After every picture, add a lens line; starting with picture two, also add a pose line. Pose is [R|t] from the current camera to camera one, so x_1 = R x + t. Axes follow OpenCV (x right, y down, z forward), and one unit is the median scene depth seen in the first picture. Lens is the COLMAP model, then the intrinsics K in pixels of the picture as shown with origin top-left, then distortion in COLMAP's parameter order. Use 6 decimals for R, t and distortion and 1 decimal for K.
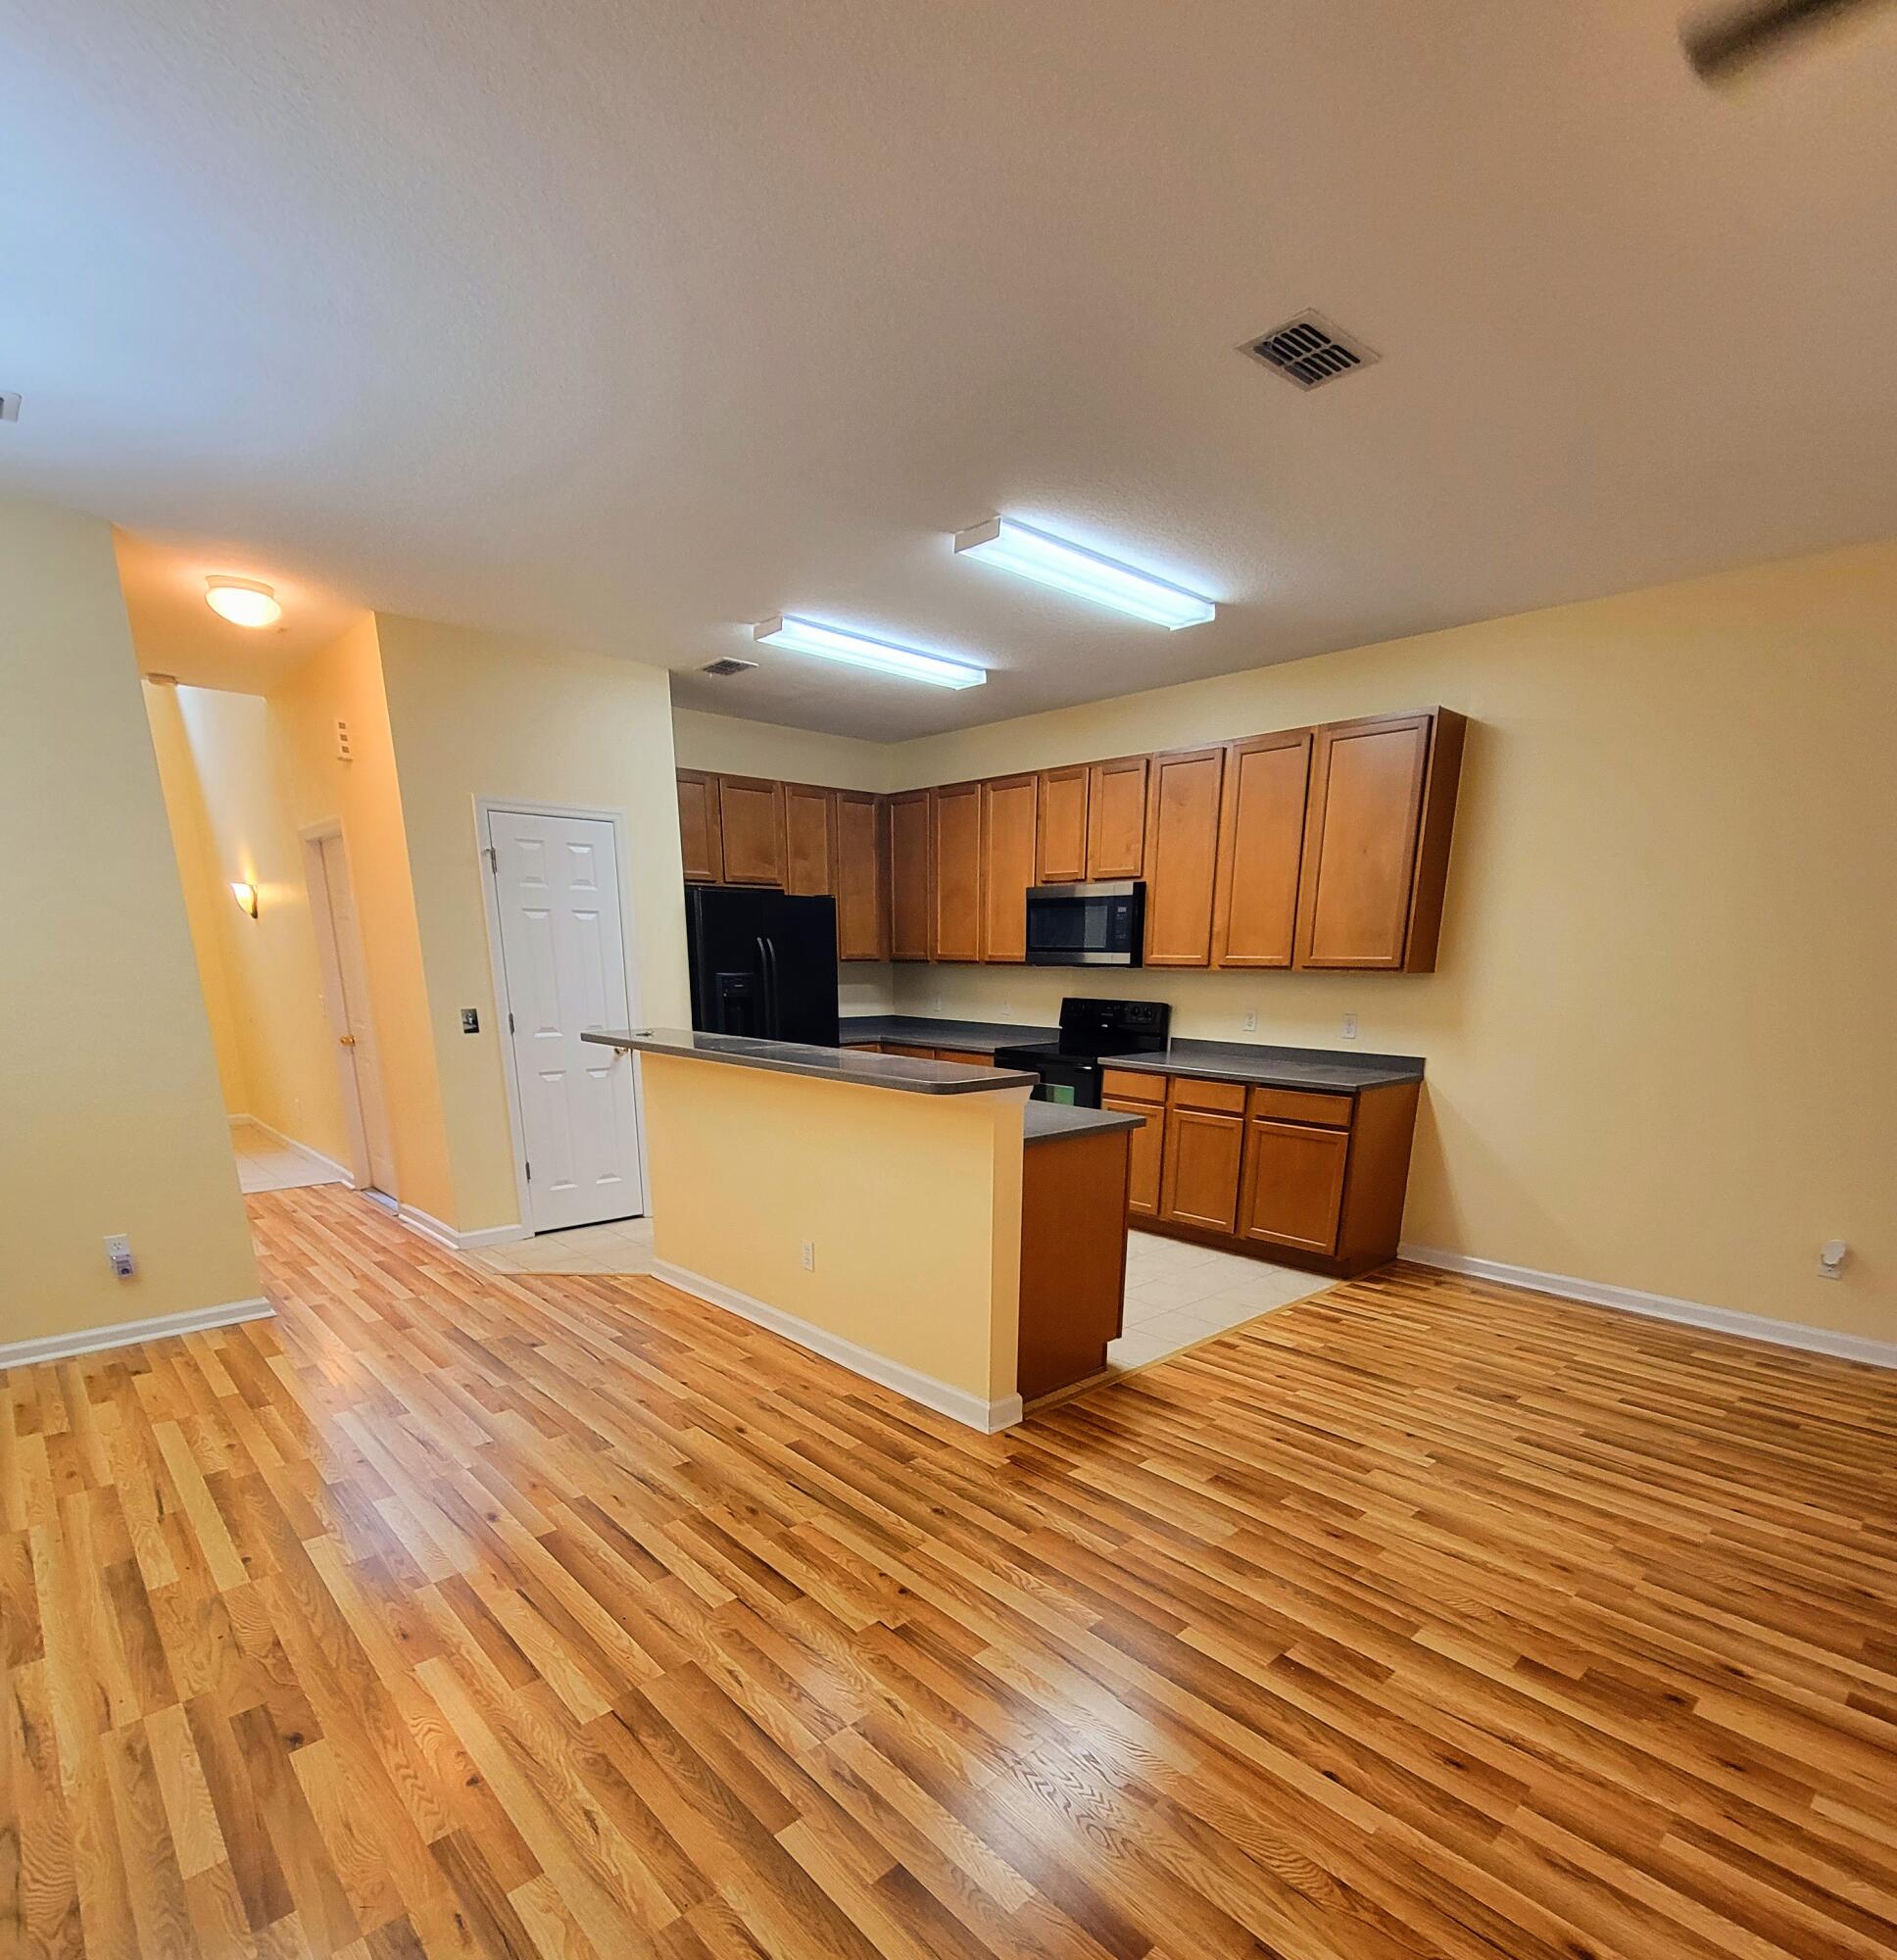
lens RADIAL K [[1089.7, 0, 948.5], [0, 1089.7, 980.0], [0, 0, 1]] dist [-0.000297, 0.000467]
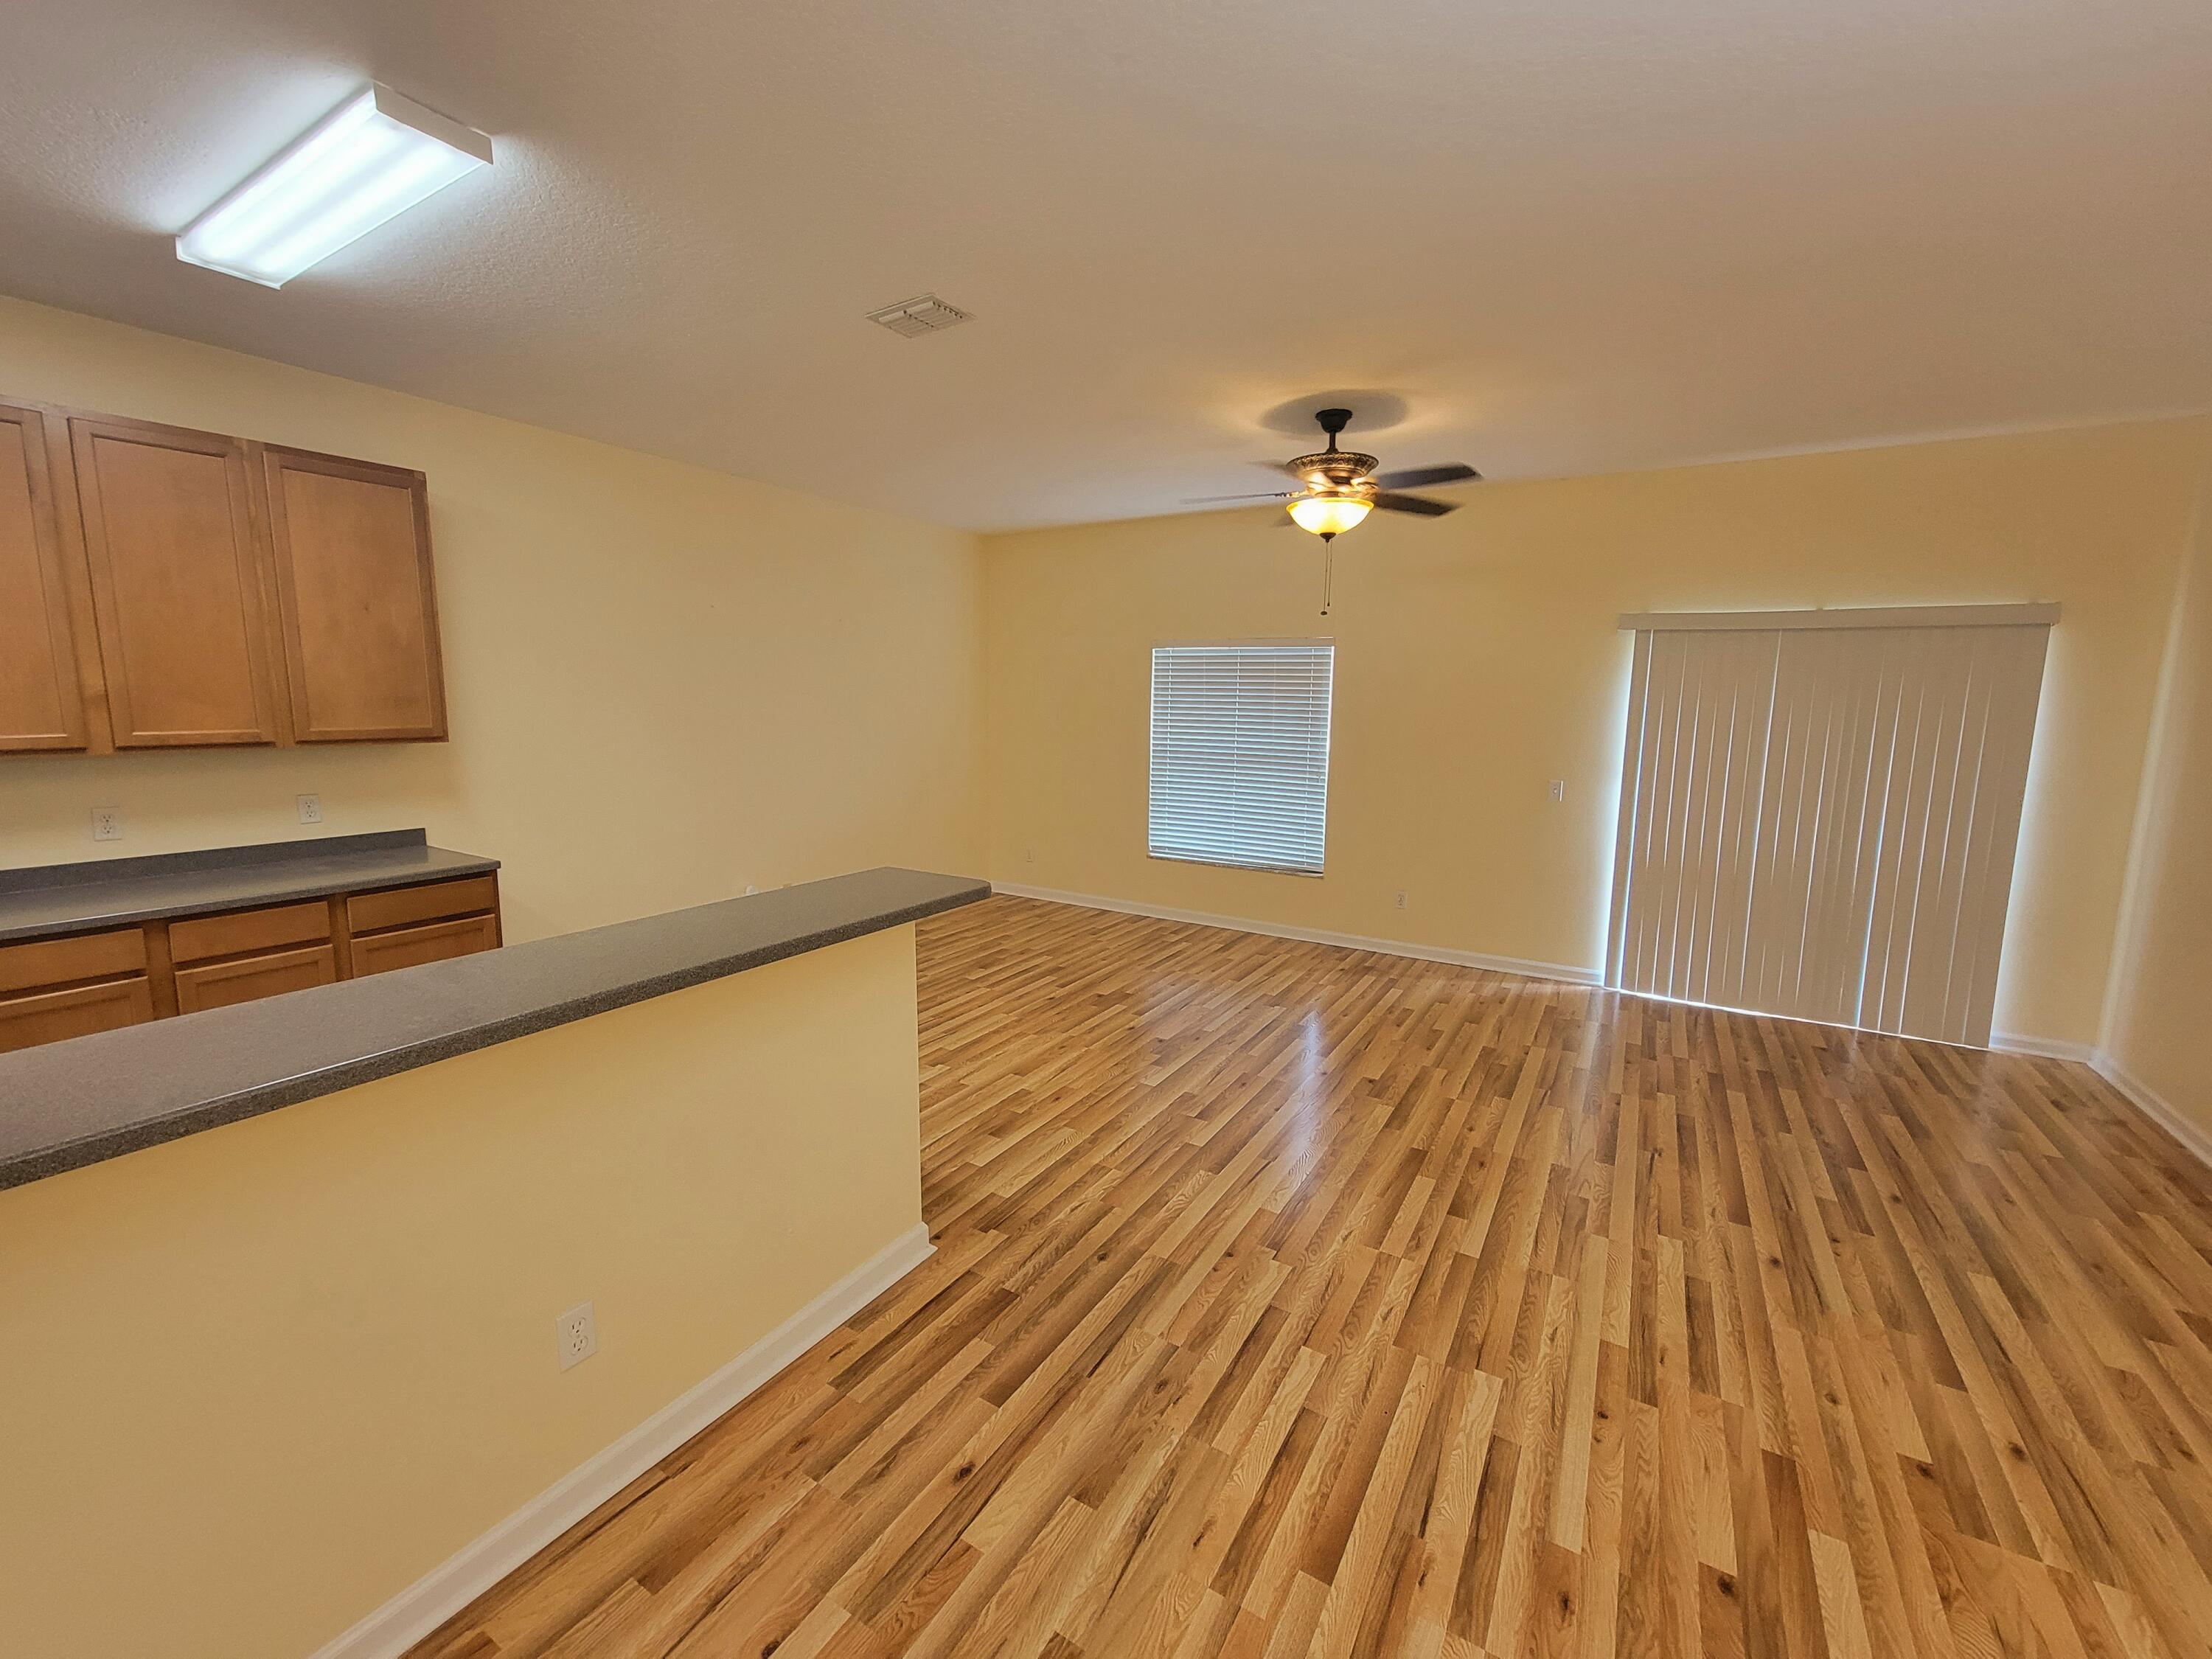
lens RADIAL K [[904.9, 0, 1099.6], [0, 904.9, 816.8], [0, 0, 1]] dist [-0.003320, -0.000333]
pose [[-0.277377, -0.138083, 0.950787, -0.989815], [0.014281, 0.988916, 0.147786, -0.086572], [-0.960655, 0.054571, -0.272330, 1.528752]]
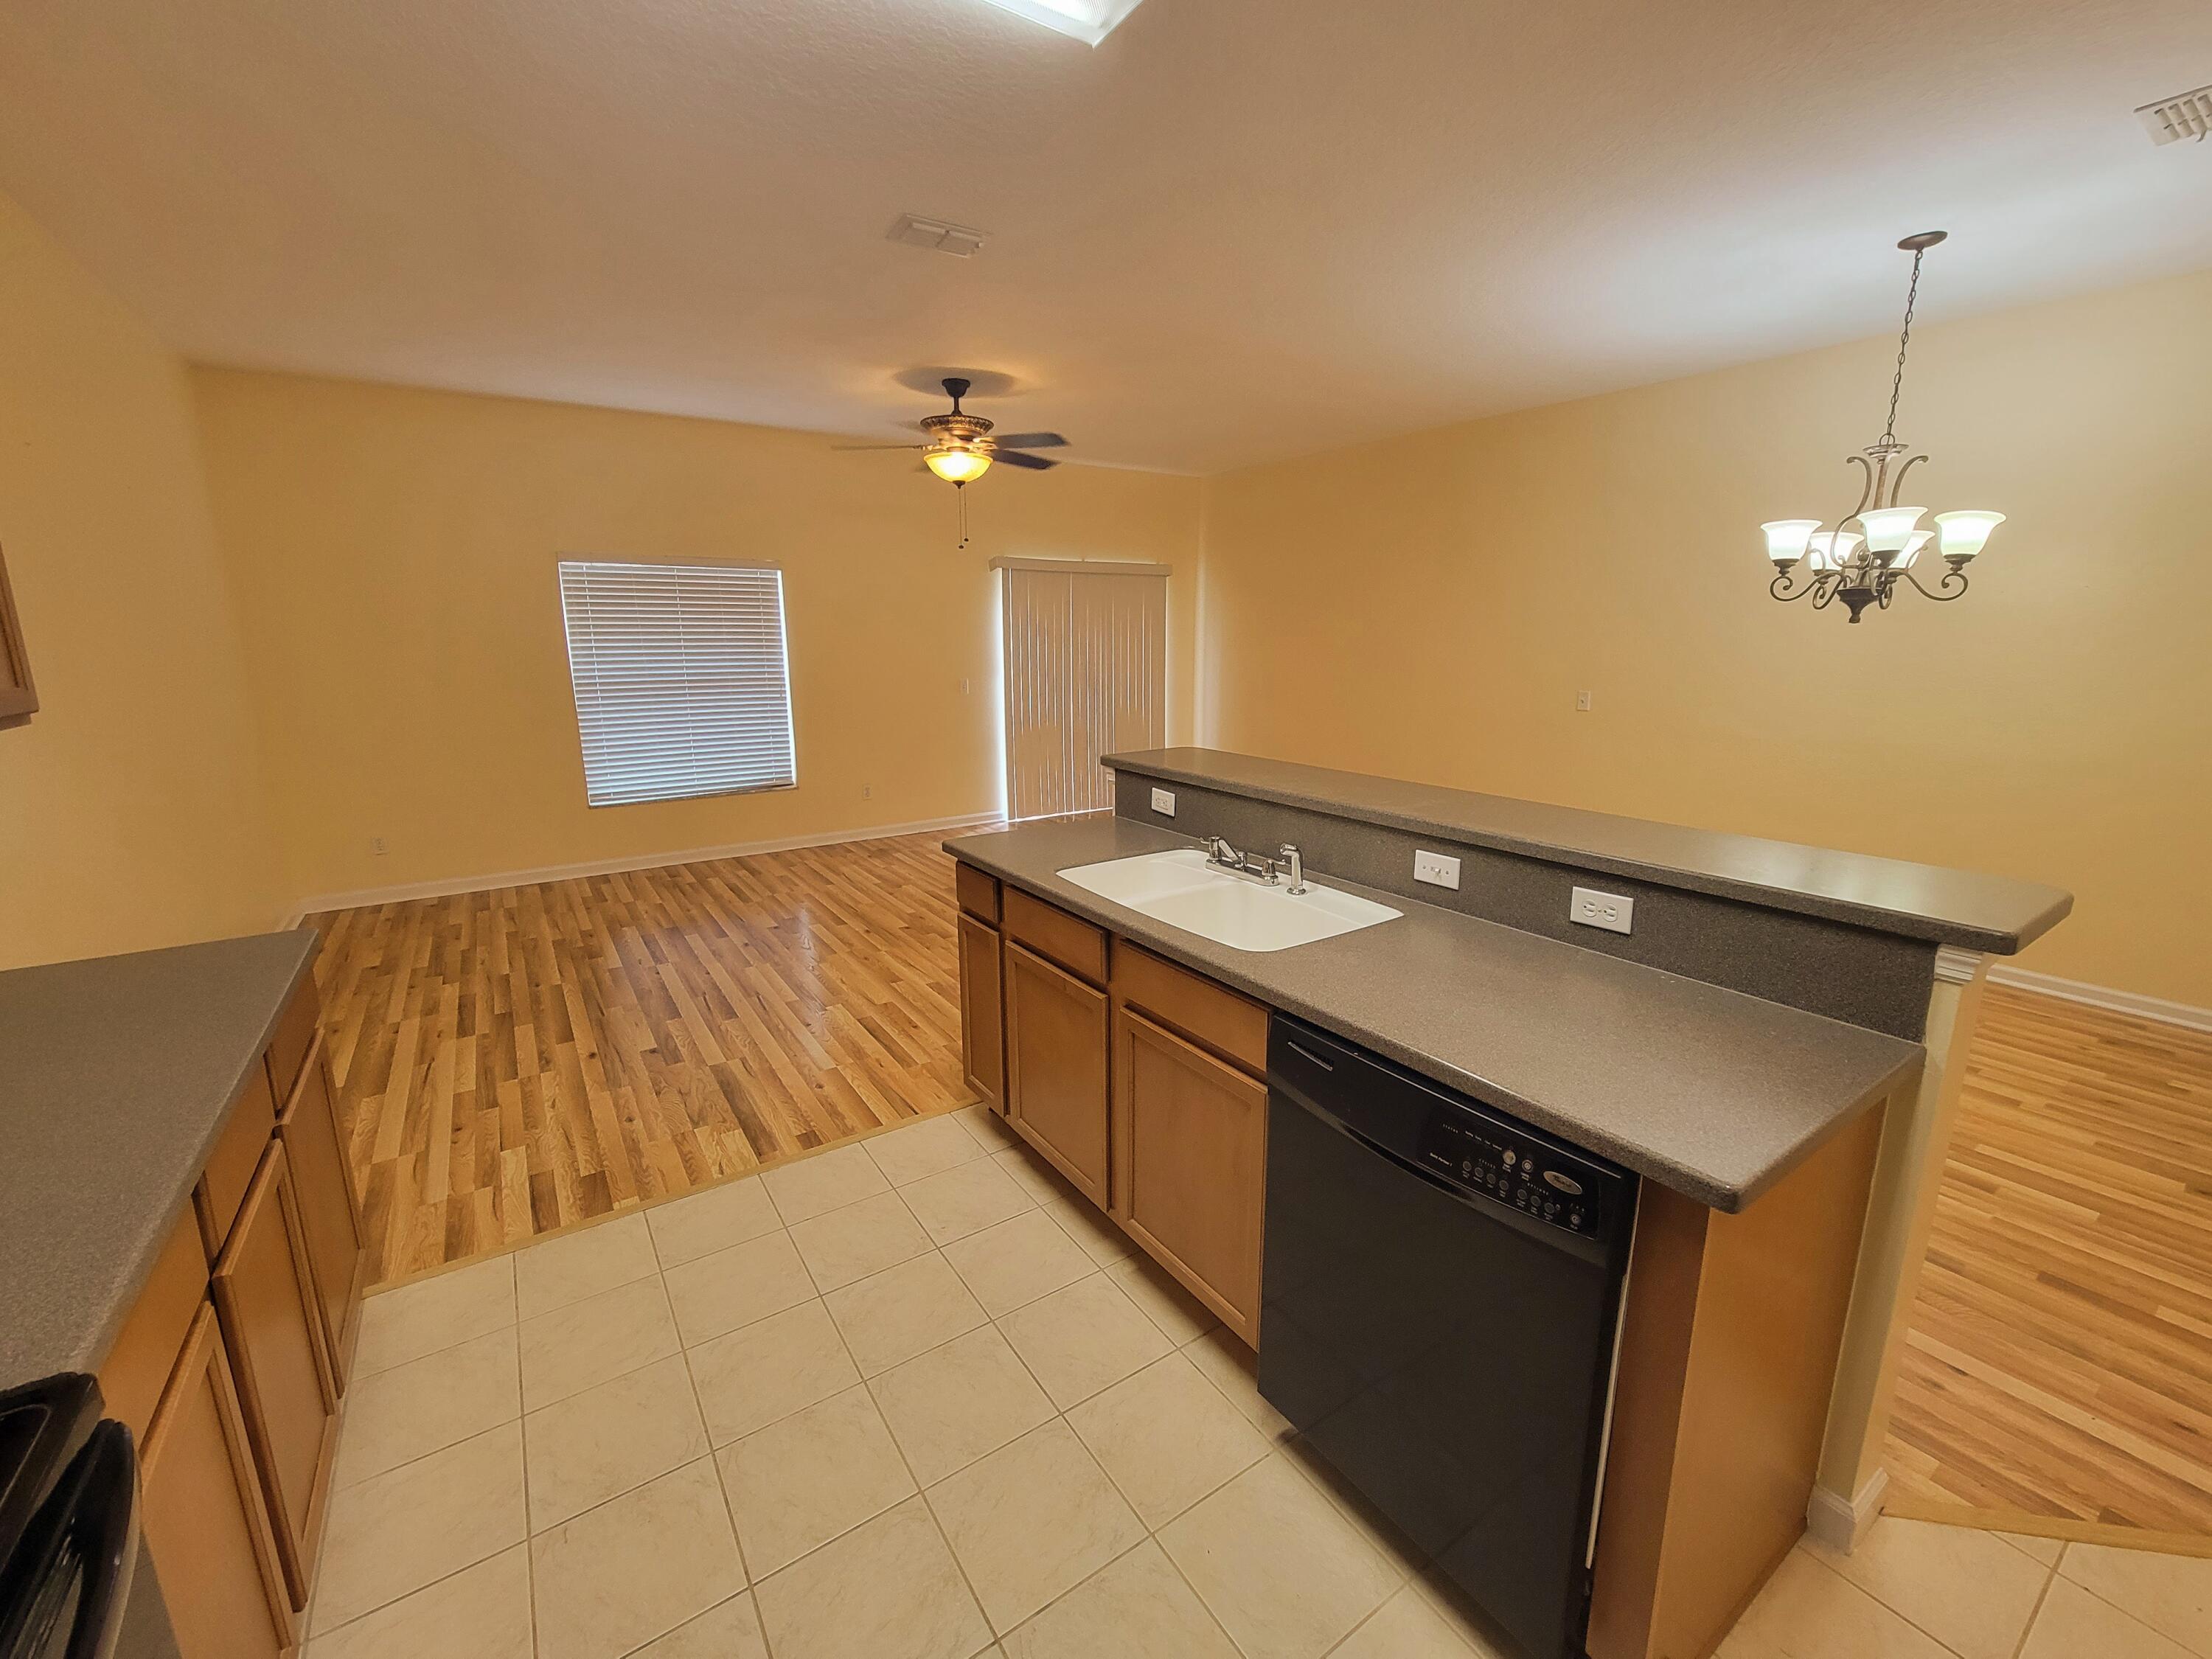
lens RADIAL K [[904.9, 0, 1099.6], [0, 904.9, 816.8], [0, 0, 1]] dist [-0.003320, -0.000333]
pose [[-0.988329, -0.033524, 0.148599, -0.087781], [0.002436, 0.971882, 0.235457, -0.092288], [-0.152314, 0.233071, -0.960457, 2.762862]]
